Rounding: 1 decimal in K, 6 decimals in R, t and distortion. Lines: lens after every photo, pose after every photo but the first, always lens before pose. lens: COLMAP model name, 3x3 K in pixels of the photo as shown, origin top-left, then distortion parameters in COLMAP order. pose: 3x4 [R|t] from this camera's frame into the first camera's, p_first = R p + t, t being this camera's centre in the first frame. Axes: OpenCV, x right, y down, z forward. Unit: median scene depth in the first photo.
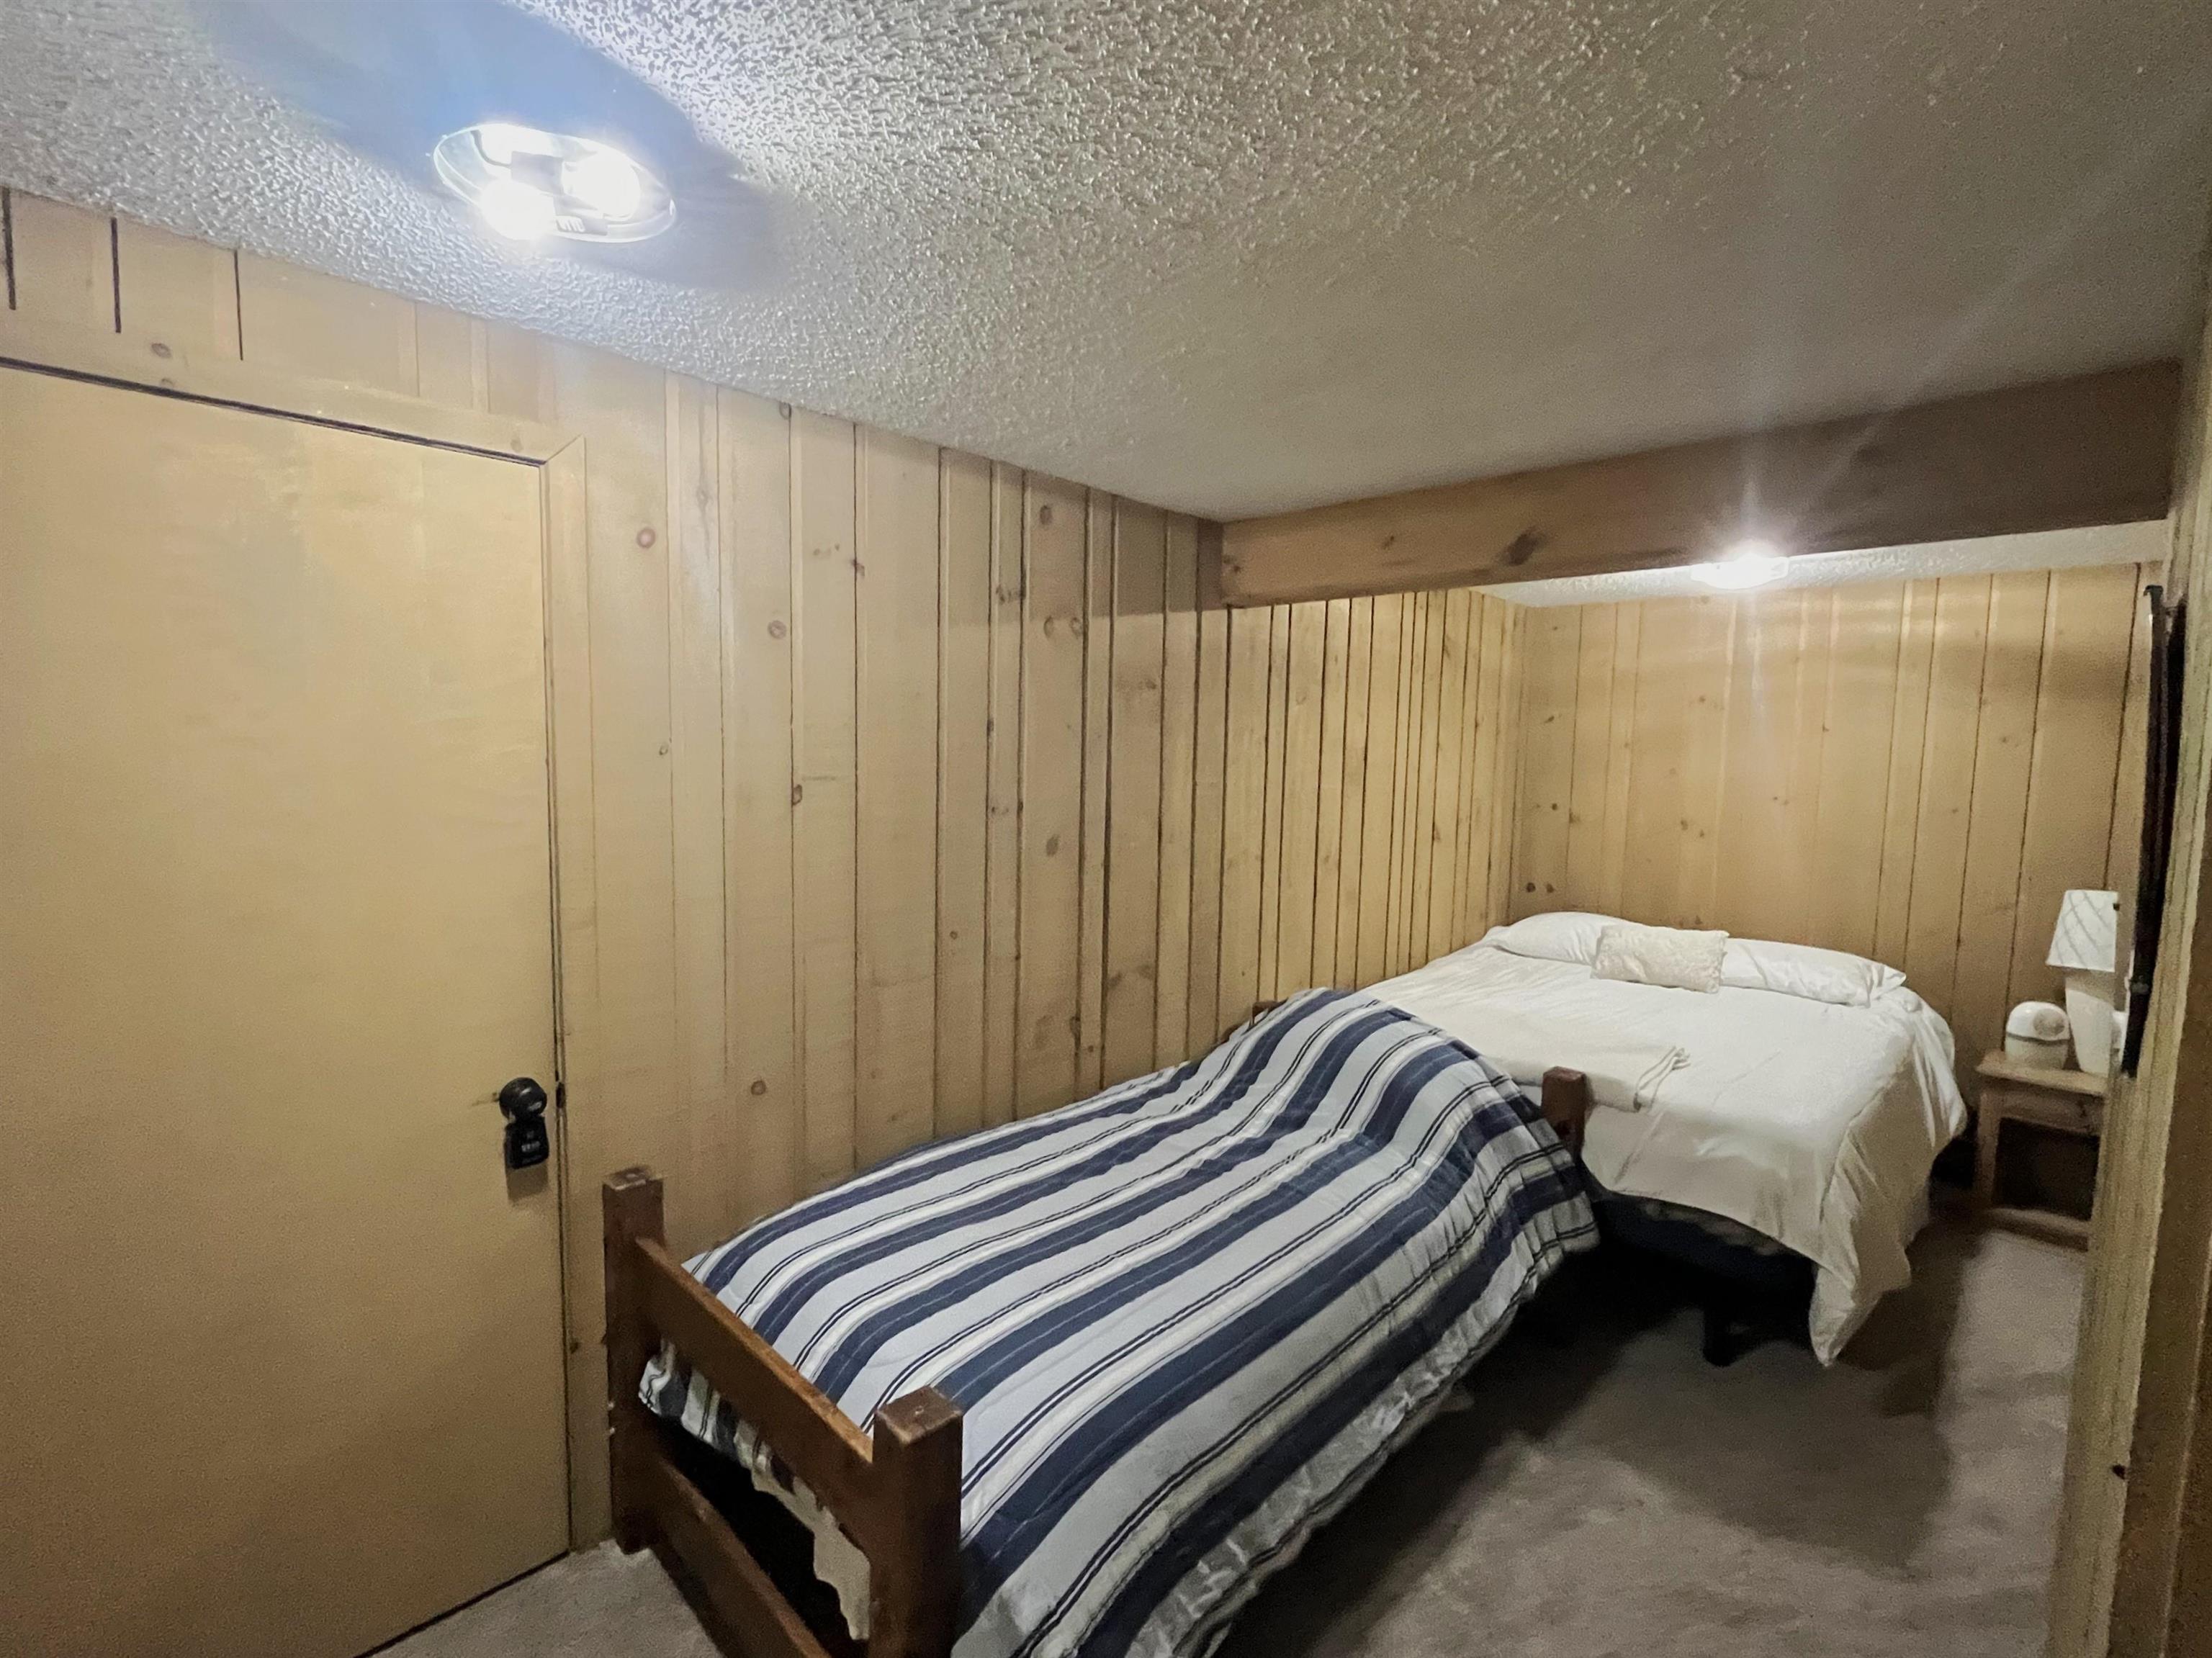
lens RADIAL K [[961.8, 0, 1132.4], [0, 961.8, 877.0], [0, 0, 1]] dist [-0.004859, -0.000273]
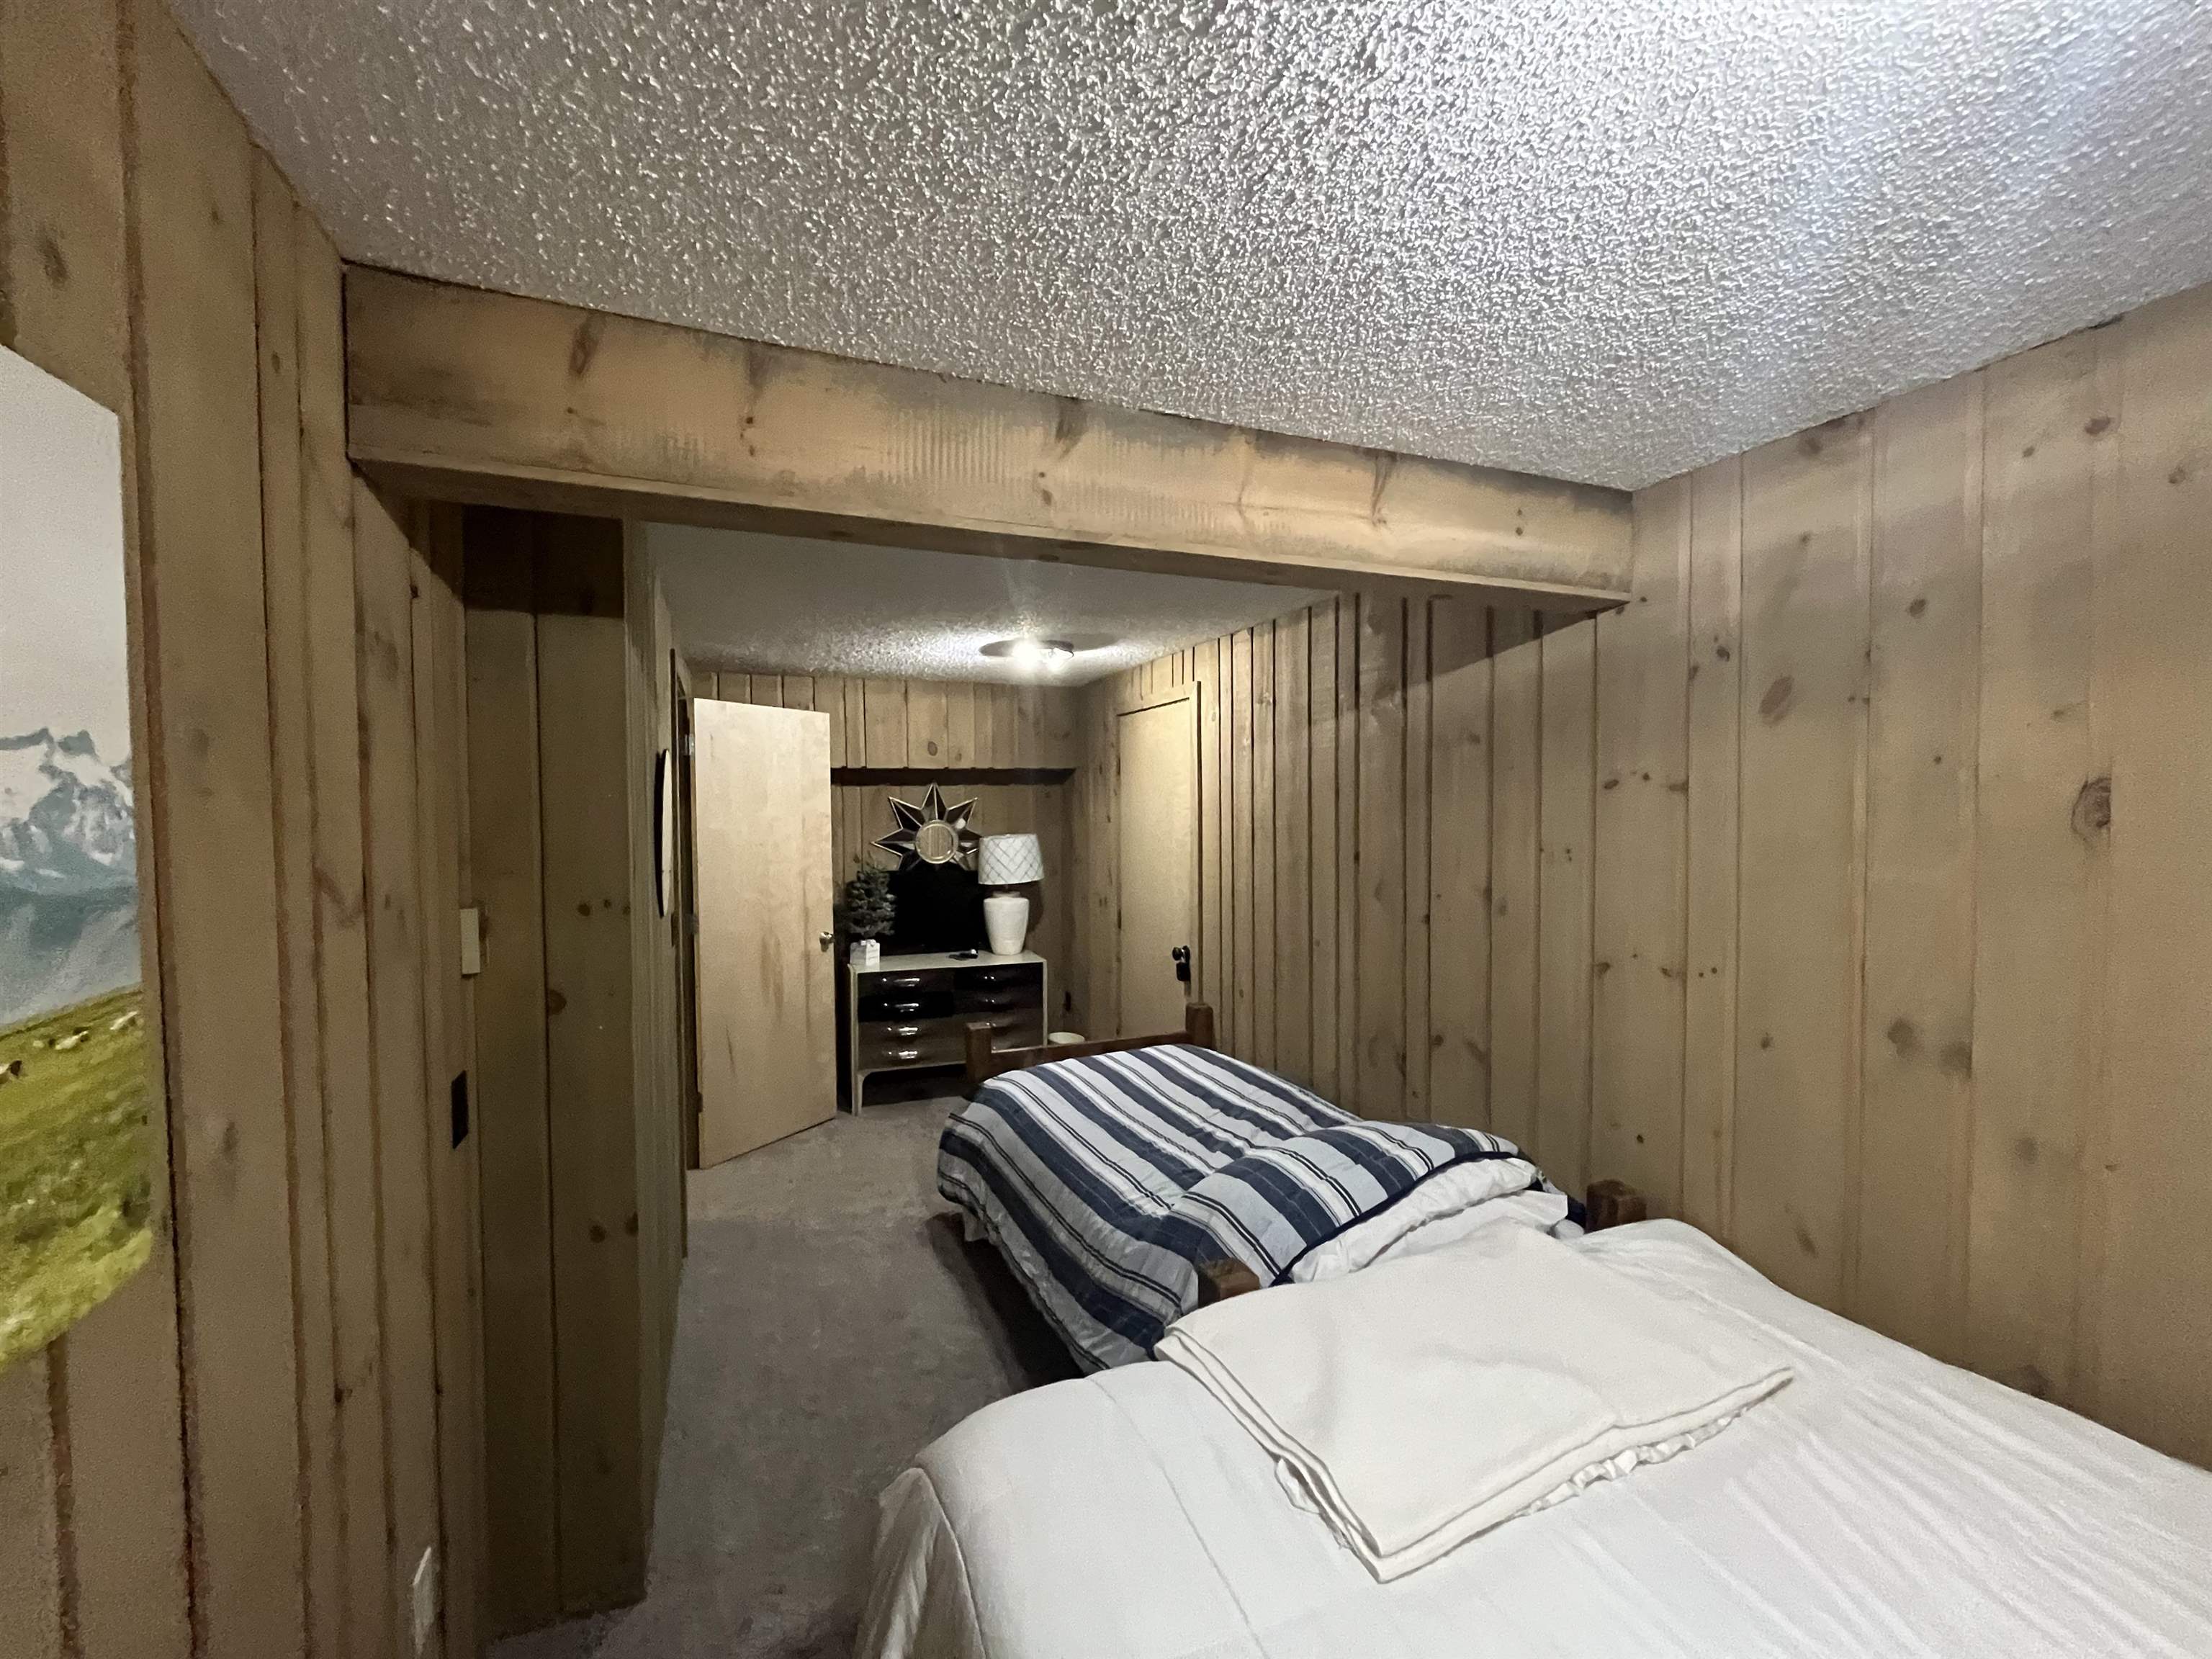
lens RADIAL K [[904.6, 0, 1106.1], [0, 904.6, 837.5], [0, 0, 1]] dist [-0.002763, -0.000373]
pose [[-0.386624, 0.015406, -0.922109, 1.091317], [-0.123119, 0.990048, 0.068162, -0.133528], [0.913982, 0.139882, -0.380880, 1.148443]]
